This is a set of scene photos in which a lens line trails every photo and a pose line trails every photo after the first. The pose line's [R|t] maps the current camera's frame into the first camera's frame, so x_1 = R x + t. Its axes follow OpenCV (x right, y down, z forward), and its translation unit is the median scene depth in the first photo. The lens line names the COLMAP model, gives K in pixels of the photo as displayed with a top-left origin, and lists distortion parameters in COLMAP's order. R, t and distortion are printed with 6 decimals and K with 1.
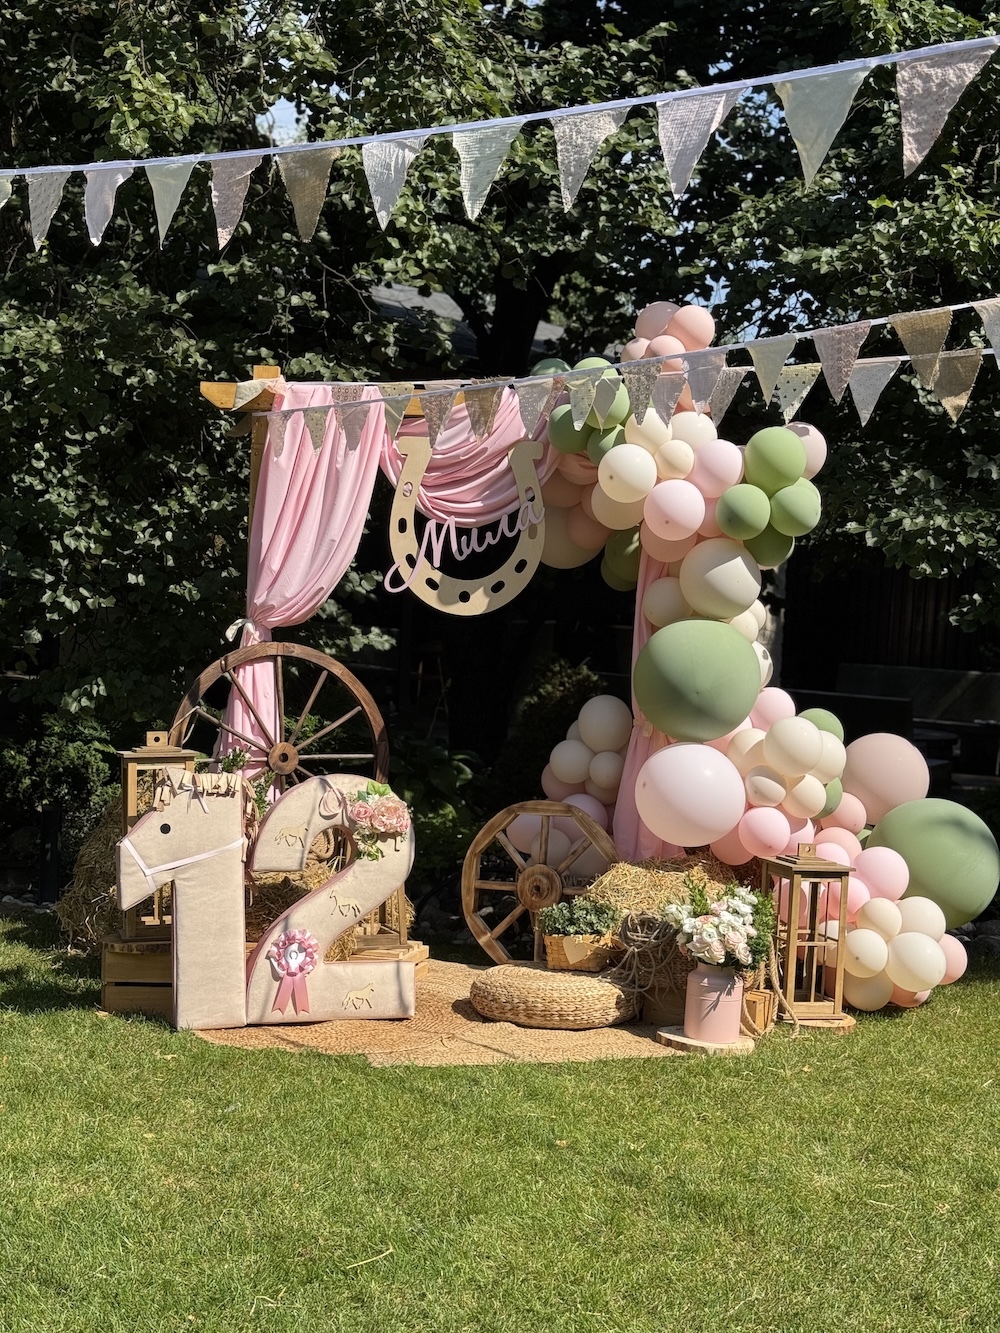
lens RADIAL K [[1858.7, 0, 515.3], [0, 1858.7, 669.2], [0, 0, 1]] dist [0.129058, 0.000000]
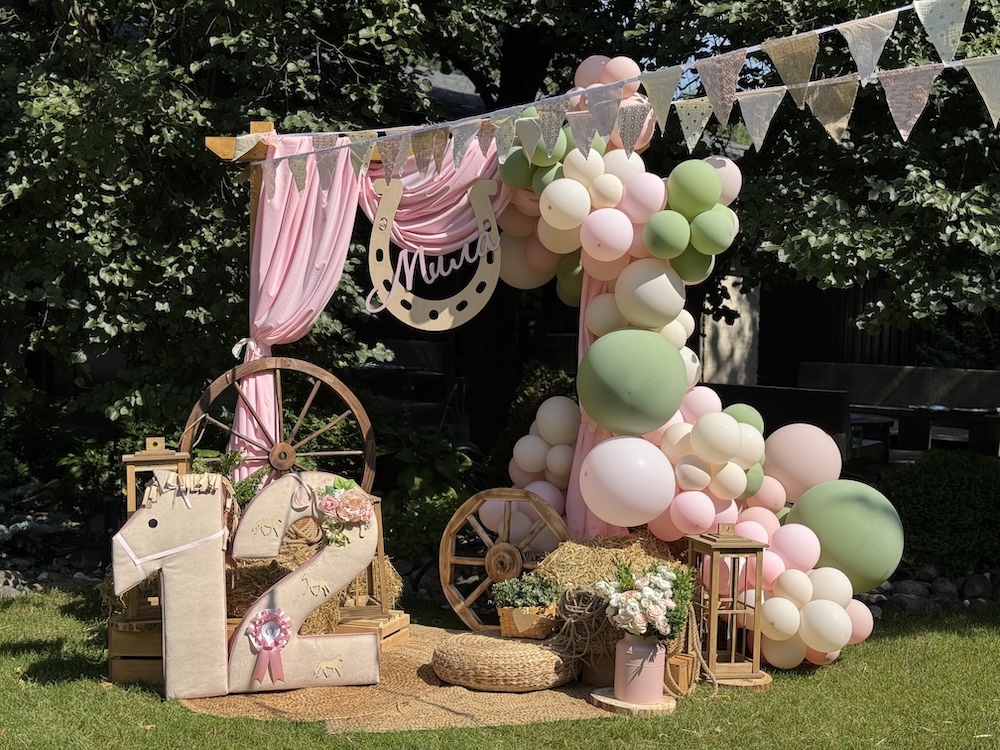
lens RADIAL K [[1394.4, 0, 505.7], [0, 1394.4, 378.0], [0, 0, 1]] dist [0.129058, 0.000000]
pose [[0.998307, -0.022322, -0.053703, 0.066366], [0.022569, 0.999737, 0.003996, -0.001864], [0.053600, -0.005202, 0.998549, 0.131307]]
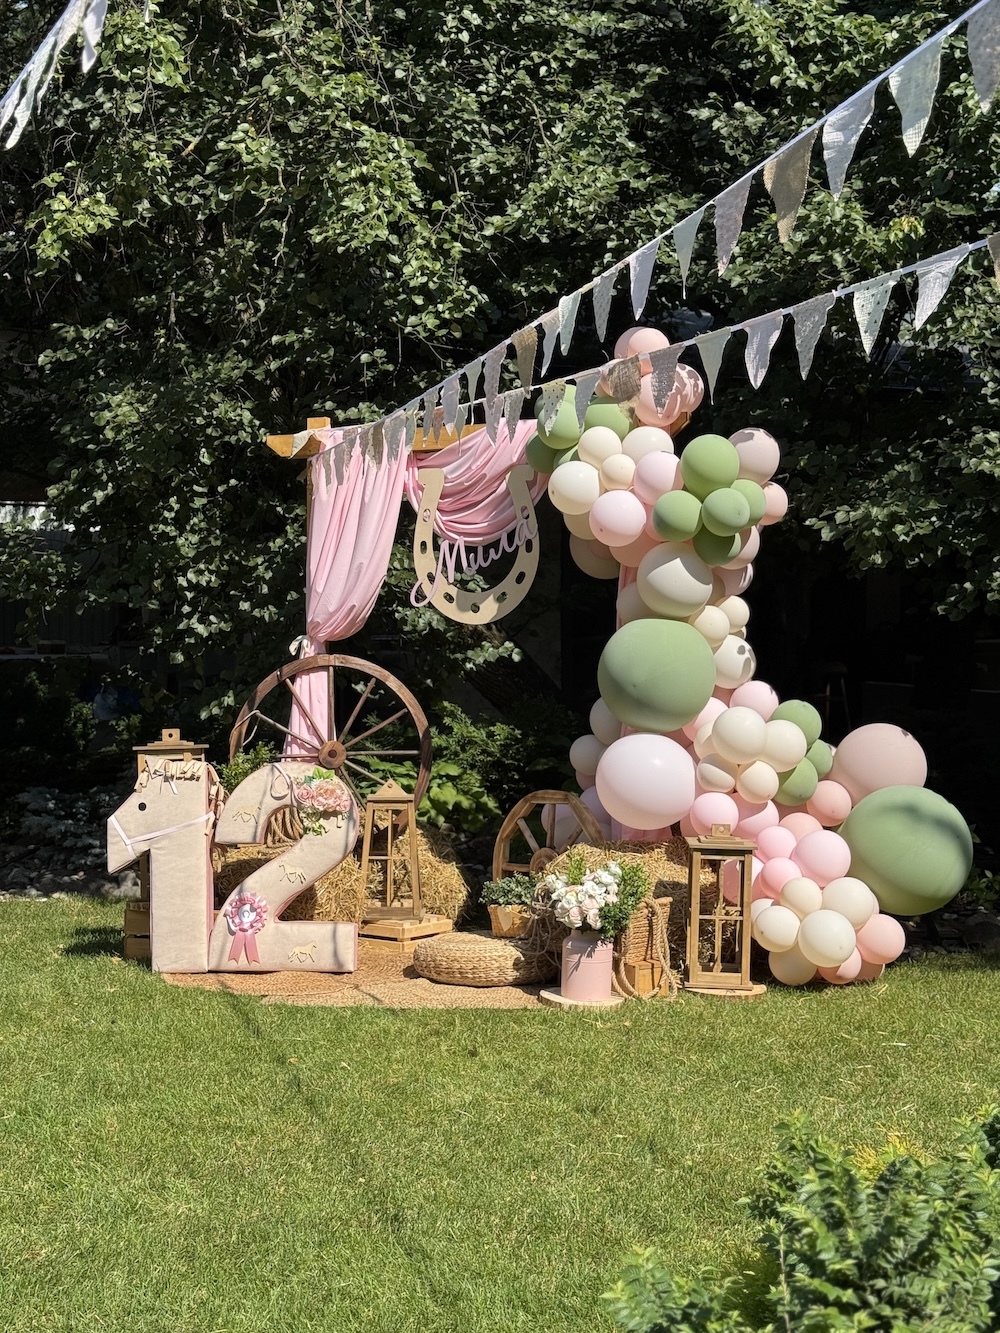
lens RADIAL K [[1858.7, 0, 488.6], [0, 1858.7, 682.2], [0, 0, 1]] dist [0.129058, 0.000000]
pose [[0.920939, -0.029182, -0.388612, 0.428881], [0.023217, 0.999530, -0.020038, 0.029405], [0.389014, 0.009431, 0.921184, -0.028549]]
